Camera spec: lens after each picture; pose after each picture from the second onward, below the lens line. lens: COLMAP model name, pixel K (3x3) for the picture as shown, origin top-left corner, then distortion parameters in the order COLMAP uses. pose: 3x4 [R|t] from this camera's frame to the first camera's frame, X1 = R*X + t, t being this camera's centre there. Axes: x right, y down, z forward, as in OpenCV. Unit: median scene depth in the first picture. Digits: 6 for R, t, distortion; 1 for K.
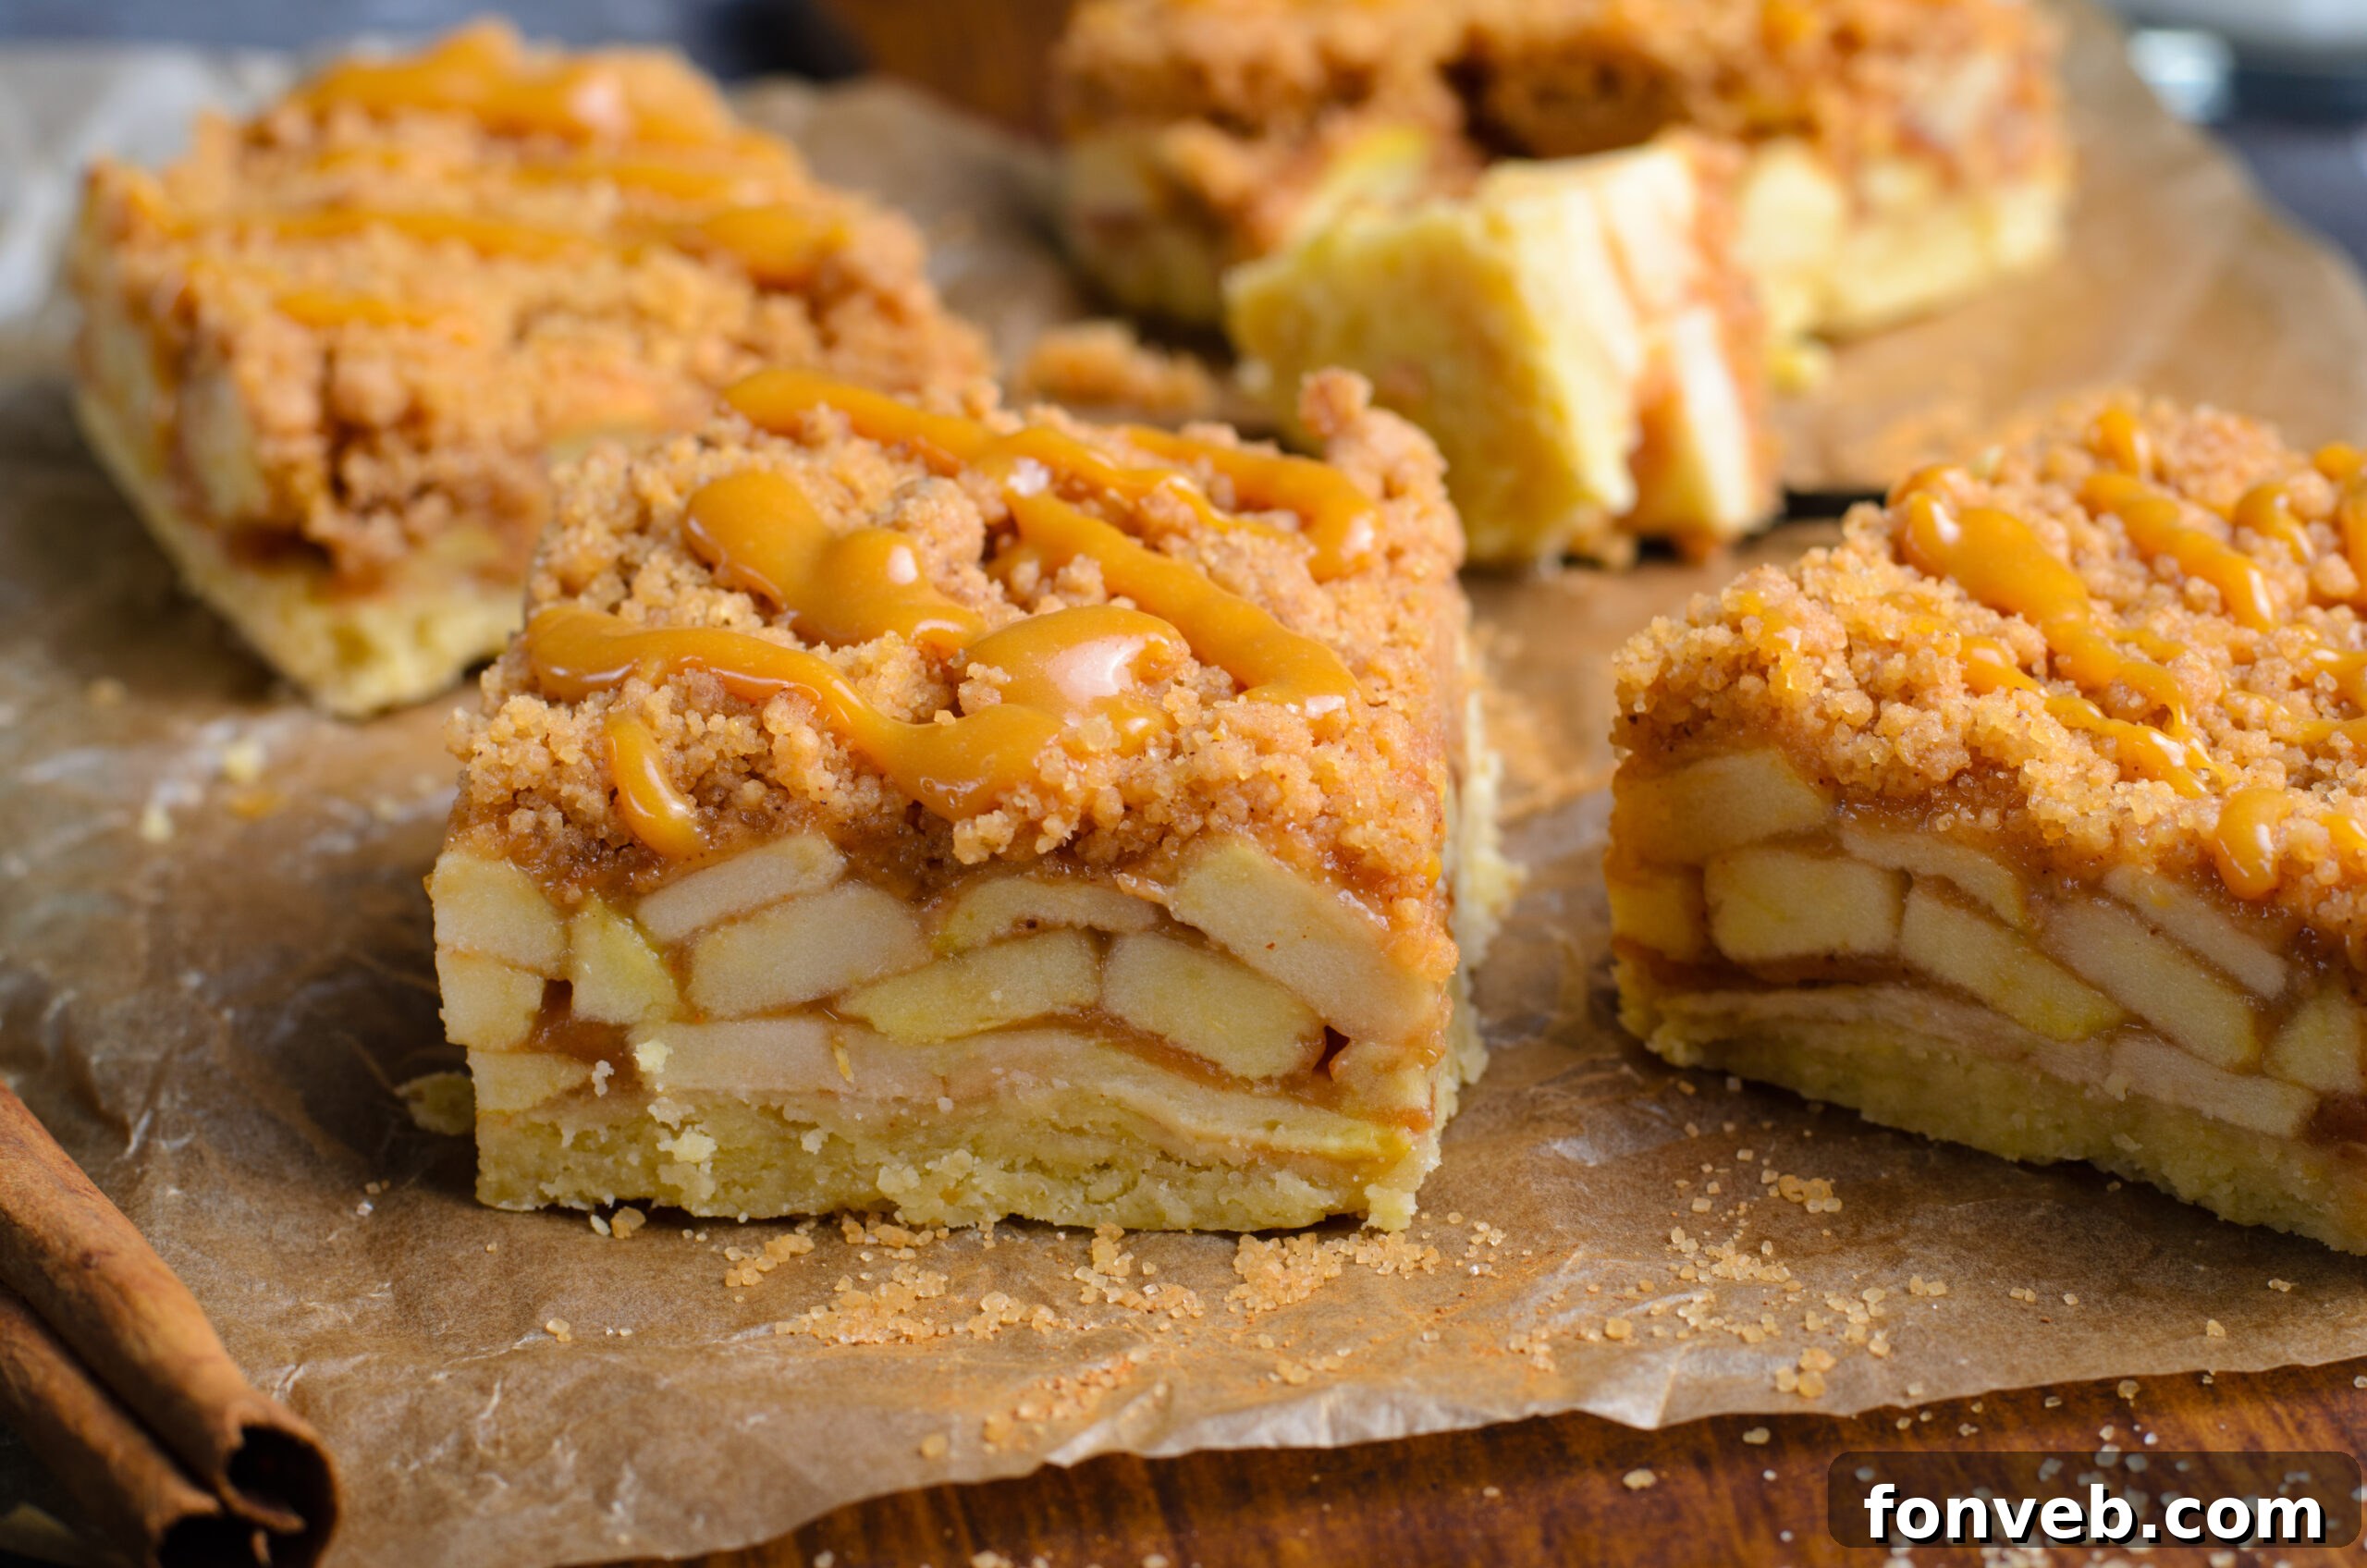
lens RADIAL K [[5820.5, 0, 1184.5], [0, 5820.5, 776.7], [0, 0, 1]] dist [-0.114769, 0.000000]
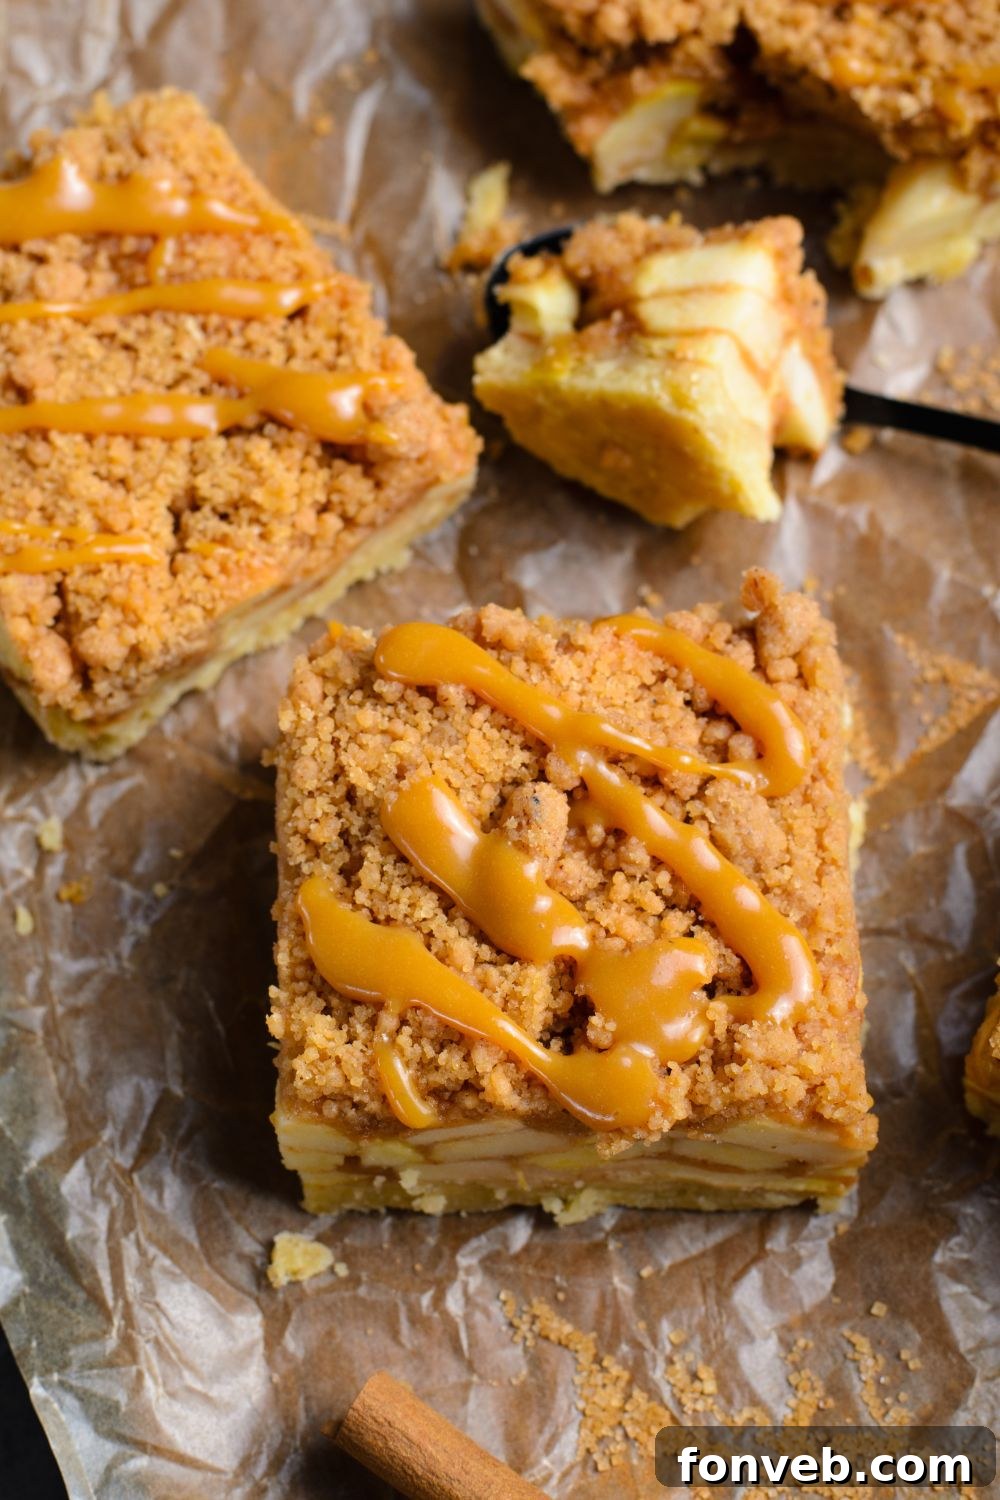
lens RADIAL K [[3688.7, 0, 501.2], [0, 3688.7, 768.5], [0, 0, 1]] dist [-0.114769, 0.000000]
pose [[0.994965, -0.084579, 0.053765, -0.113137], [0.027453, 0.745949, 0.665437, -0.771415], [-0.096388, -0.660611, 0.744515, 0.263078]]
